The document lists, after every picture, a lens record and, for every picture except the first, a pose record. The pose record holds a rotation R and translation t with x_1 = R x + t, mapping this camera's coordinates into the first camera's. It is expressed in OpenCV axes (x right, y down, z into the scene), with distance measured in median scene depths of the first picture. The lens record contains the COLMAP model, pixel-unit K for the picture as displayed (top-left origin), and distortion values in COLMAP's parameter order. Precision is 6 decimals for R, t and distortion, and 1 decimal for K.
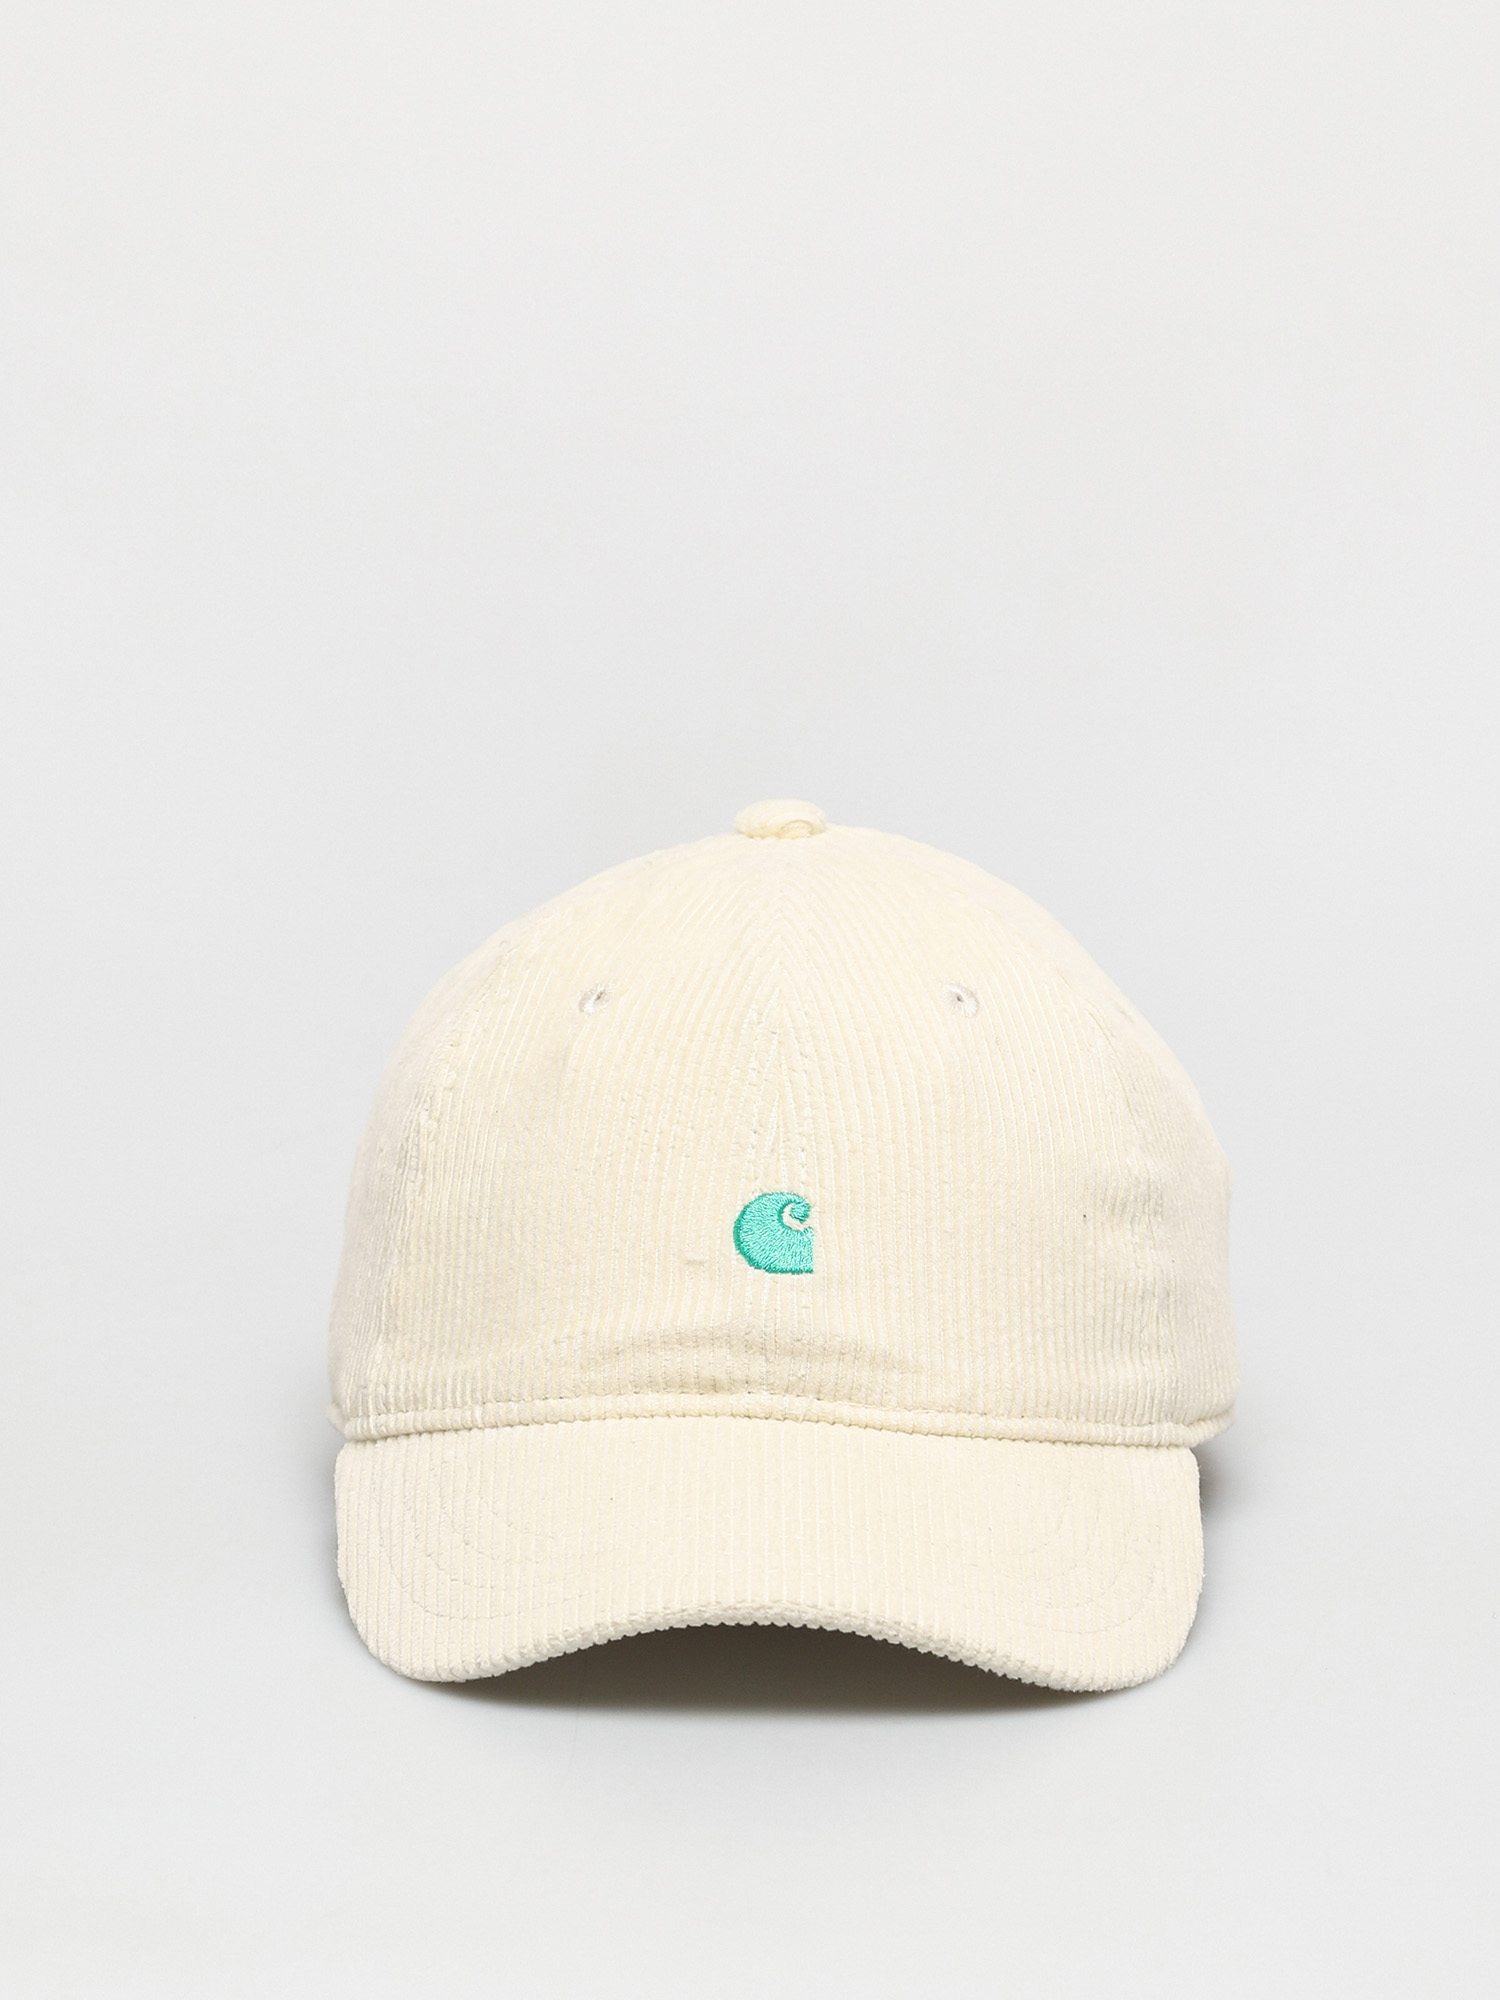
lens RADIAL K [[5613.4, 0, 749.8], [0, 5613.4, 999.3], [0, 0, 1]] dist [0.057413, 0.000000]
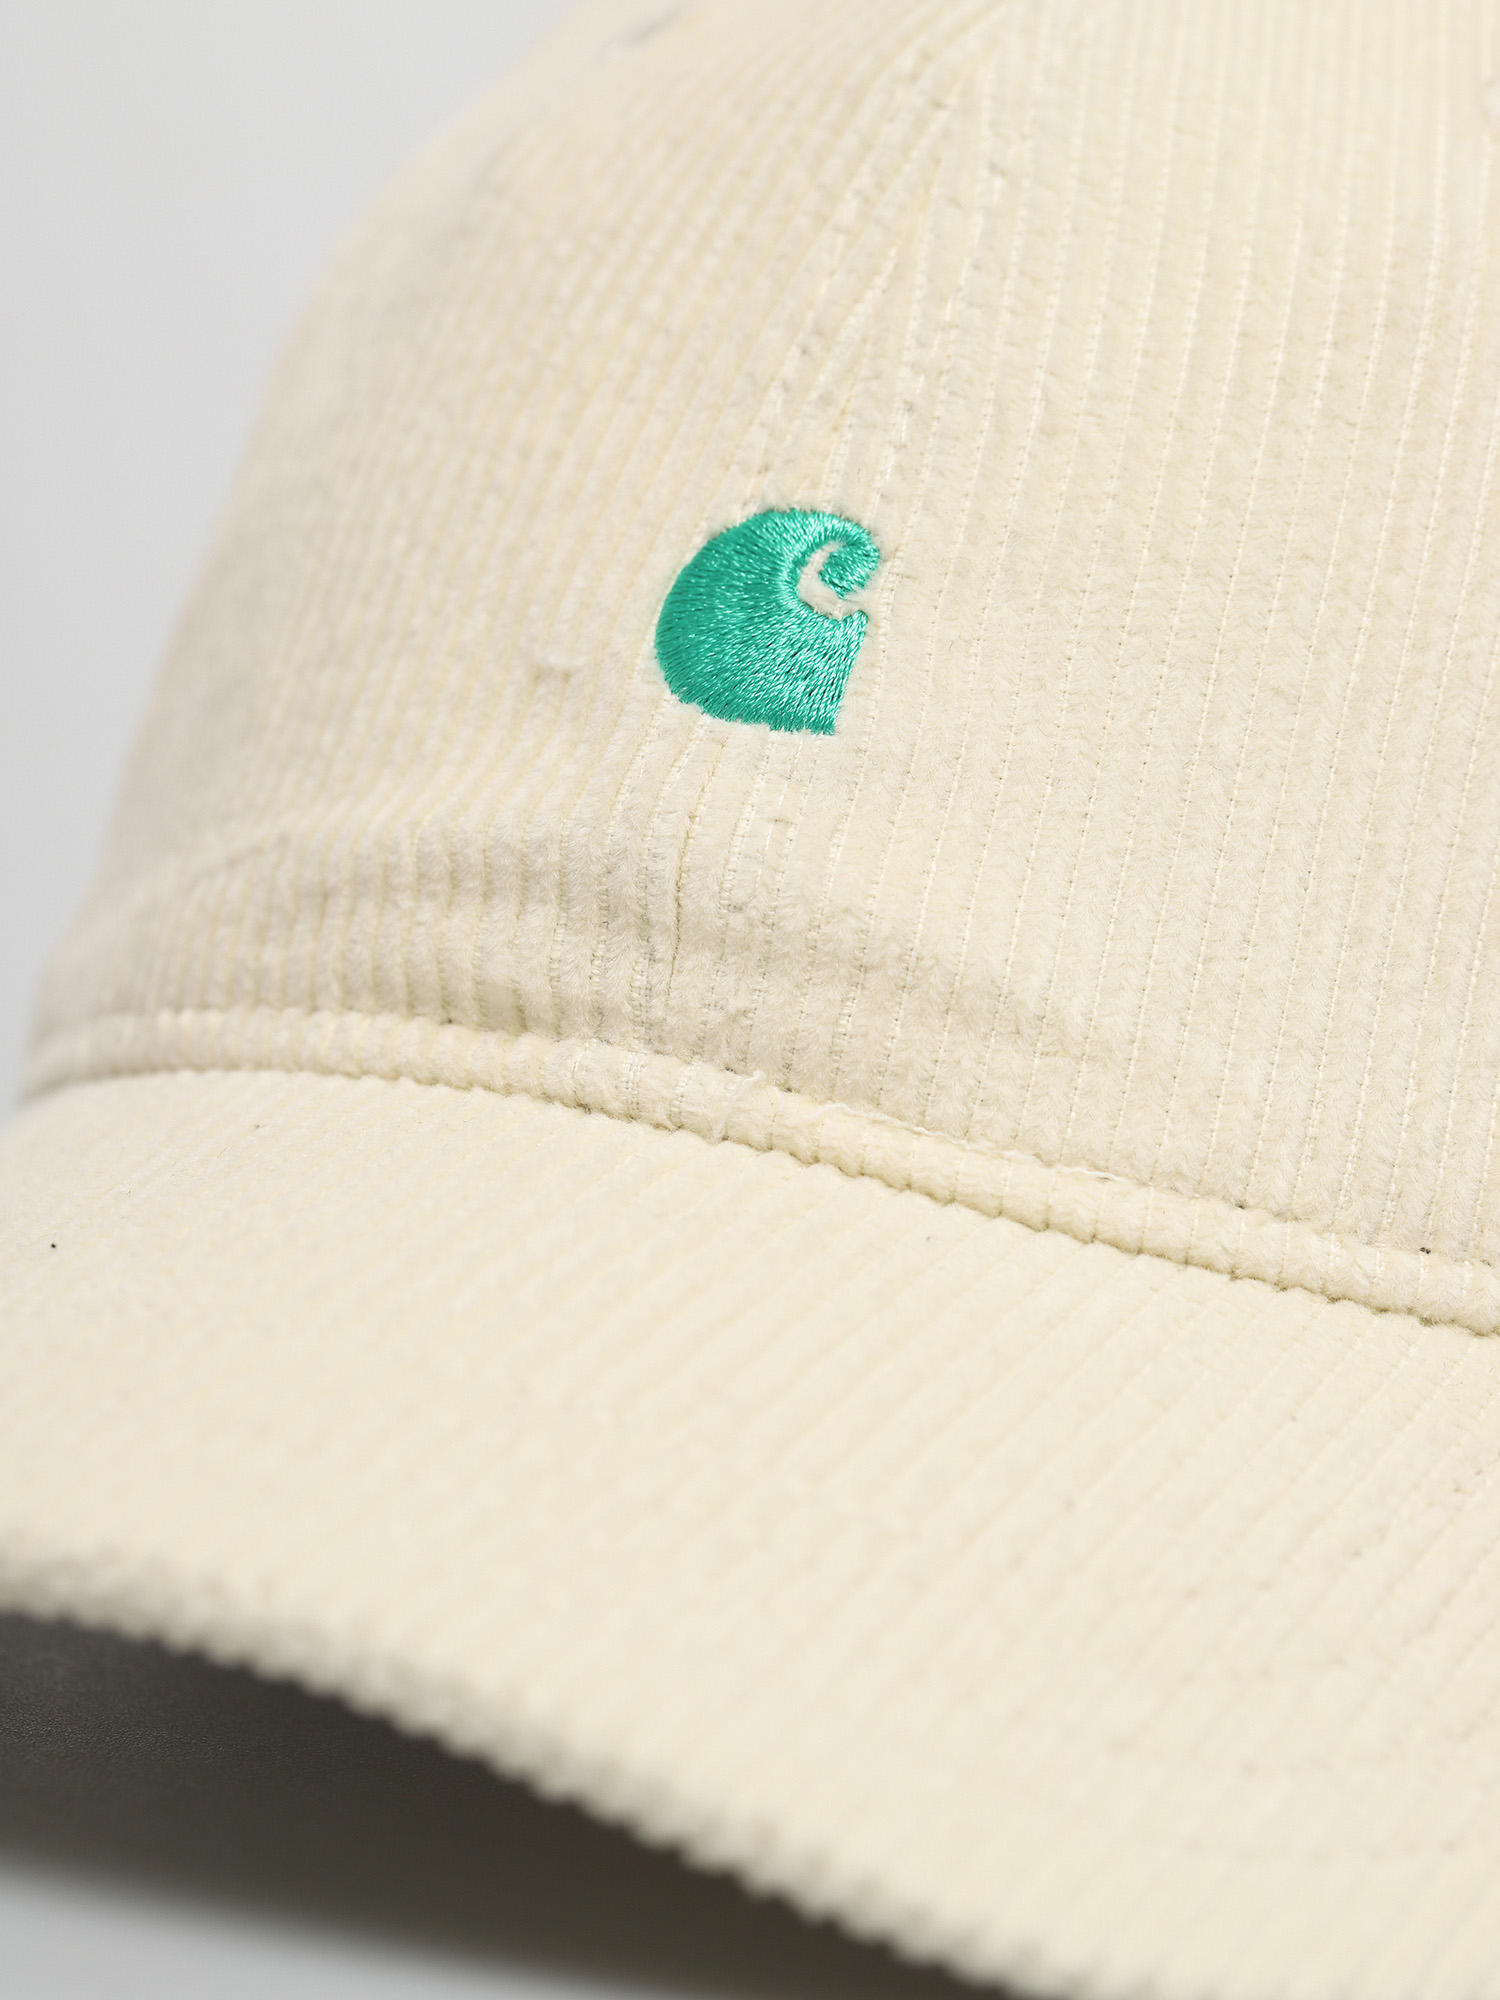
lens RADIAL K [[6611.4, 0, 750.2], [0, 6611.4, 1001.1], [0, 0, 1]] dist [0.207309, 0.000000]
pose [[0.931235, 0.134930, -0.338519, 0.148297], [-0.140710, 0.990022, 0.007533, 0.062743], [0.336158, 0.040618, 0.940929, 0.608603]]
